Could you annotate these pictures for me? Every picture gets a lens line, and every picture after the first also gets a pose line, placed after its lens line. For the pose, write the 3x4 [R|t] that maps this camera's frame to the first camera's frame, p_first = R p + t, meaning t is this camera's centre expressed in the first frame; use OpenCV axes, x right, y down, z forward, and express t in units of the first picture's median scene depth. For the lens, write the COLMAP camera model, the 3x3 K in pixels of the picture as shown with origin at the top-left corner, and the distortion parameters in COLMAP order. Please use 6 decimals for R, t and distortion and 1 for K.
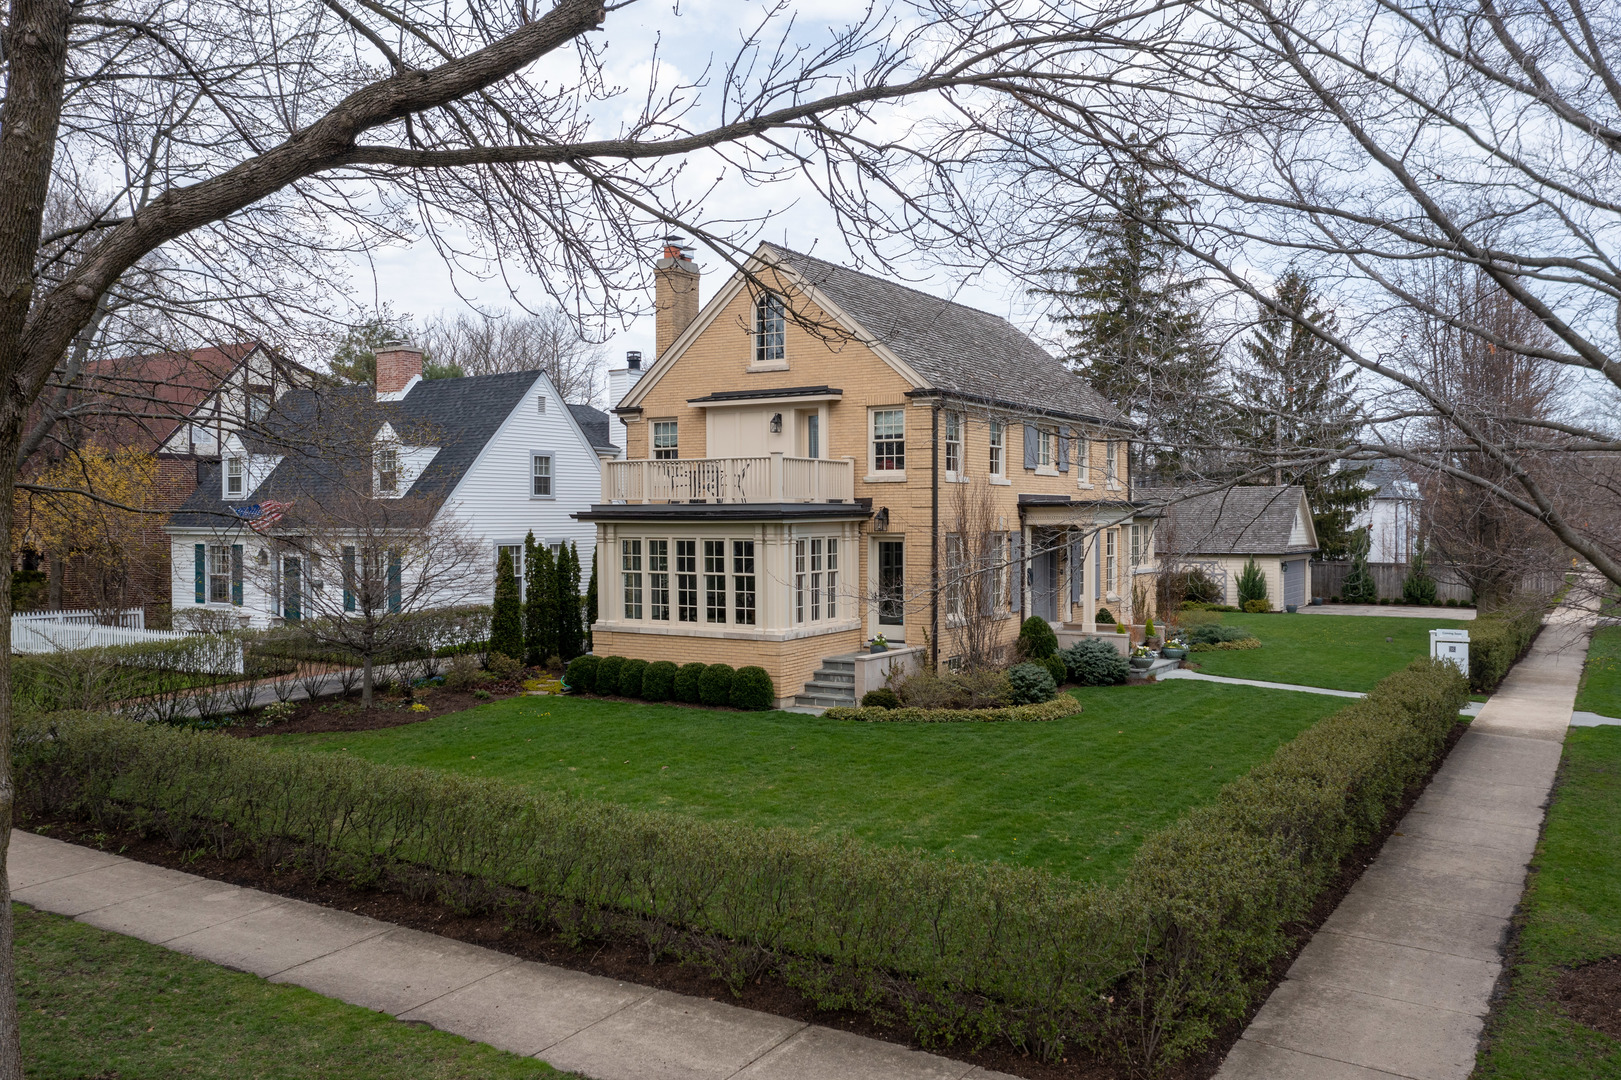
lens RADIAL K [[1315.9, 0, 802.7], [0, 1315.9, 536.1], [0, 0, 1]] dist [-0.008565, 0.008930]
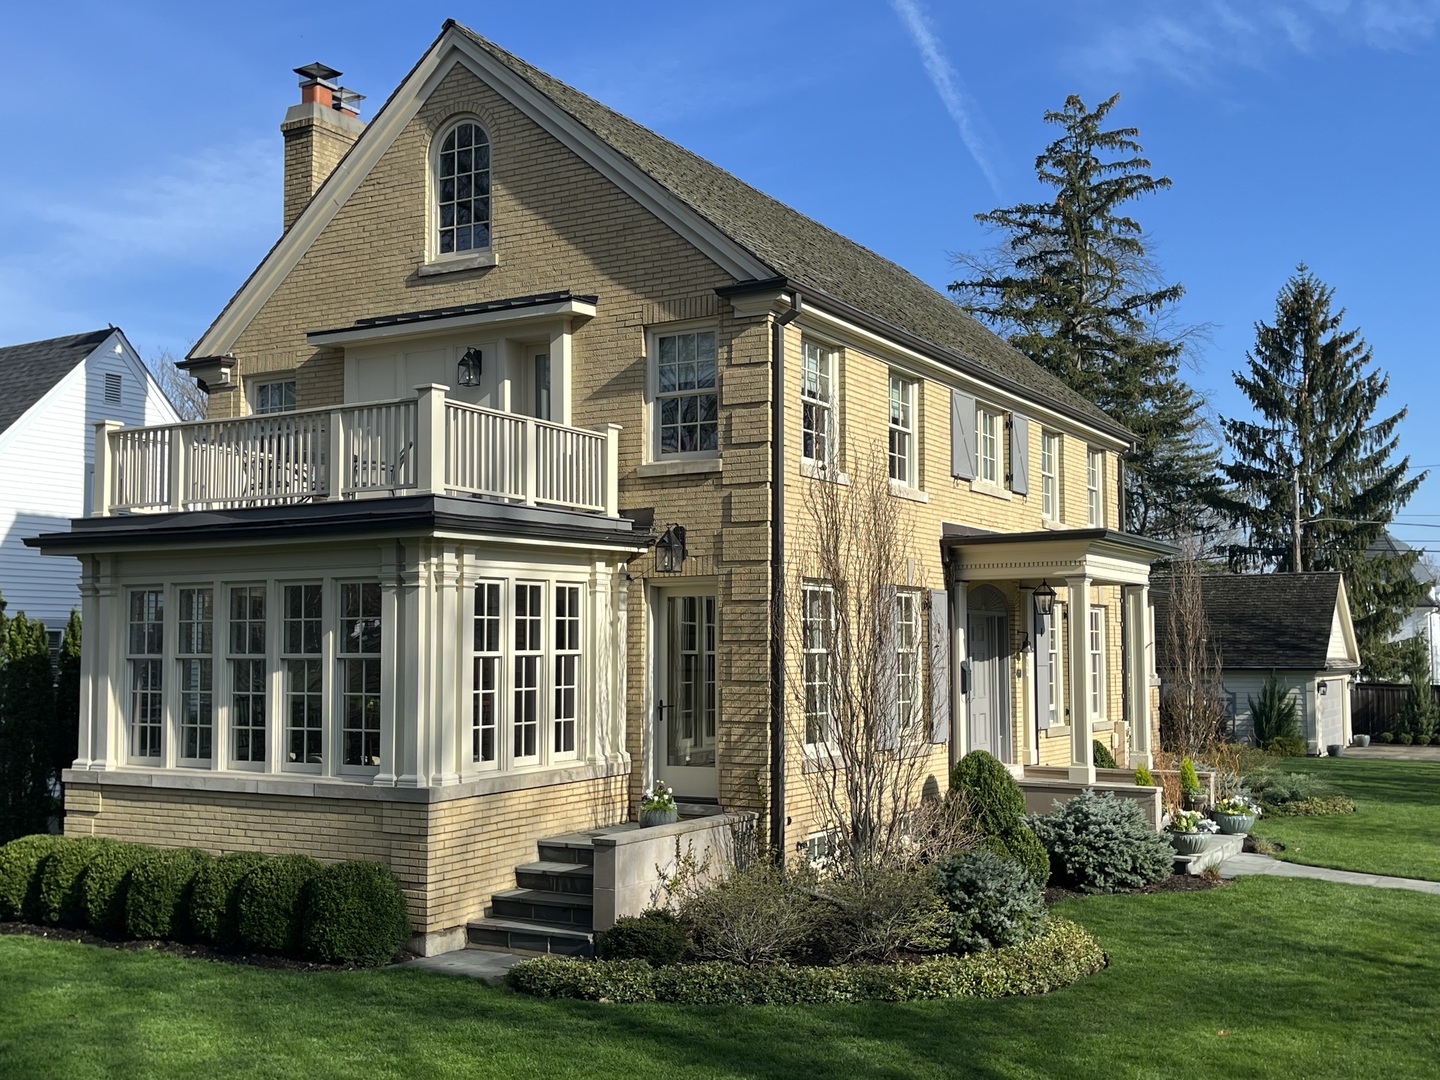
lens RADIAL K [[1578.7, 0, 723.9], [0, 1578.7, 538.7], [0, 0, 1]] dist [0.058475, 0.000000]
pose [[0.999122, 0.004633, 0.041650, 0.052849], [-0.001134, 0.996495, -0.083648, 0.031082], [-0.041891, 0.083527, 0.995625, 0.394946]]
